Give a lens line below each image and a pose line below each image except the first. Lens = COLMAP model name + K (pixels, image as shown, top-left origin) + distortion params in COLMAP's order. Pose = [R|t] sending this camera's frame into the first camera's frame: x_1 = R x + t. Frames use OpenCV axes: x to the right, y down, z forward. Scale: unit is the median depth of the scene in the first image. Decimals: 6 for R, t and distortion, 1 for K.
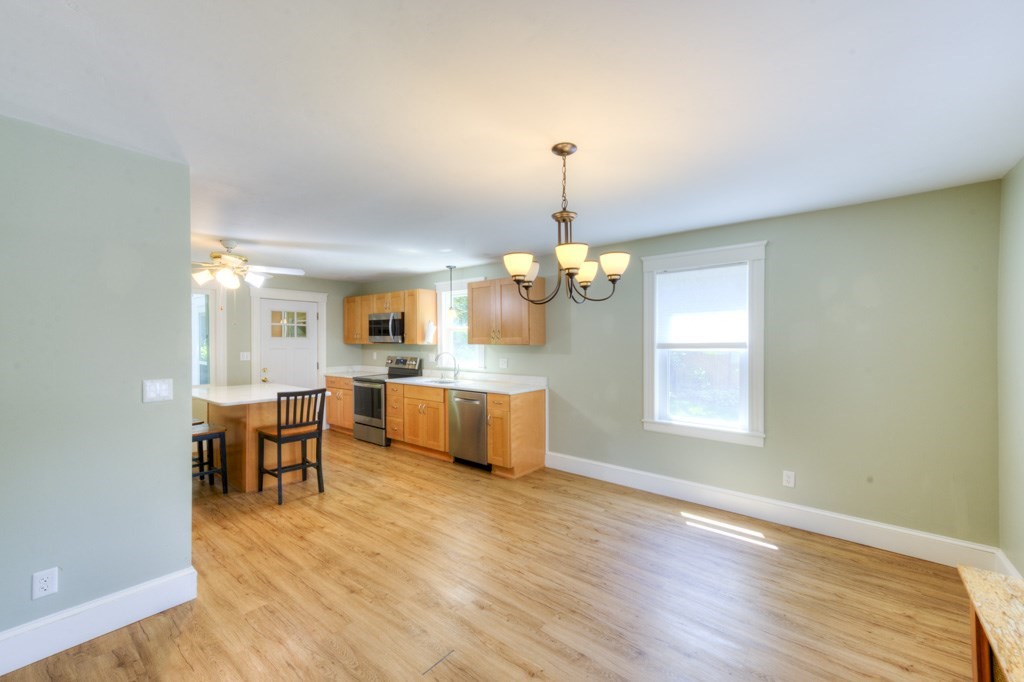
lens RADIAL K [[420.6, 0, 517.3], [0, 420.6, 339.9], [0, 0, 1]] dist [0.025881, 0.000070]
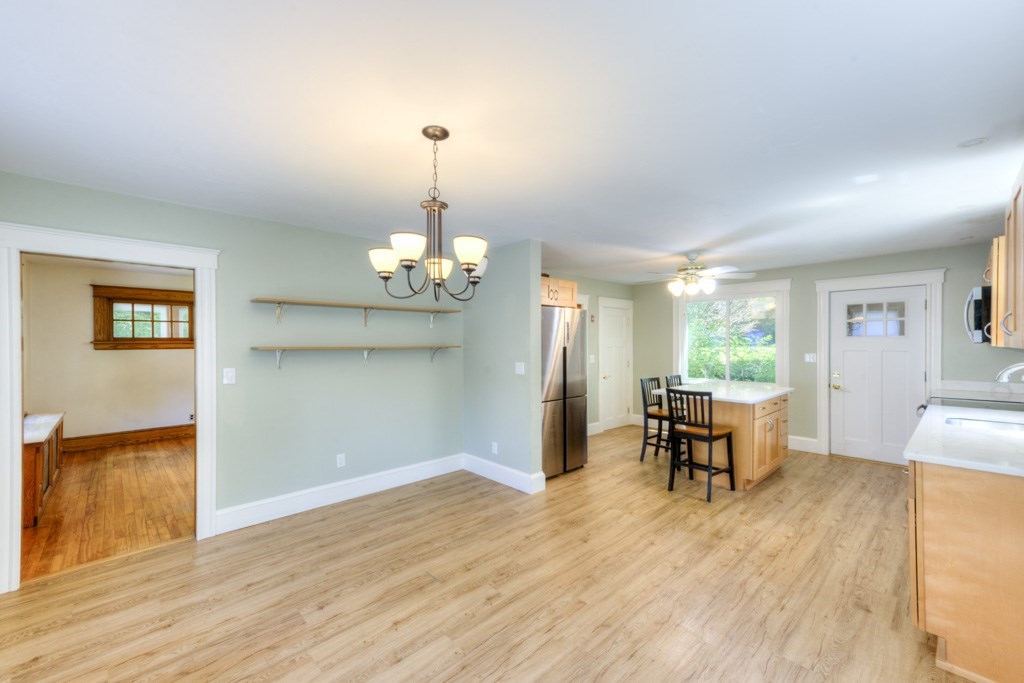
lens RADIAL K [[409.7, 0, 491.4], [0, 409.7, 343.3], [0, 0, 1]] dist [0.024889, 0.000070]
pose [[-0.163094, 0.000170, -0.986610, 0.447828], [0.004357, 0.999990, -0.000548, 0.005344], [0.986601, -0.004388, -0.163094, 0.579551]]
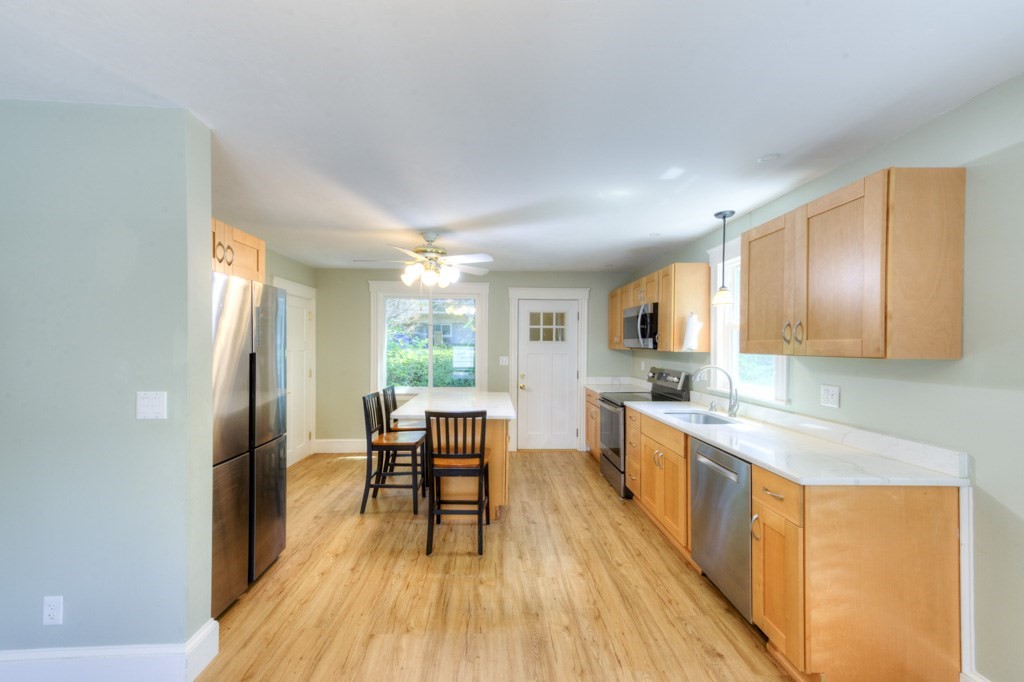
lens RADIAL K [[412.8, 0, 508.6], [0, 412.8, 348.8], [0, 0, 1]] dist [0.022780, 0.000044]
pose [[0.658102, 0.011173, -0.752846, 0.084667], [-0.004846, 0.999932, 0.010603, 0.001339], [0.752913, -0.003329, 0.658111, 0.490430]]
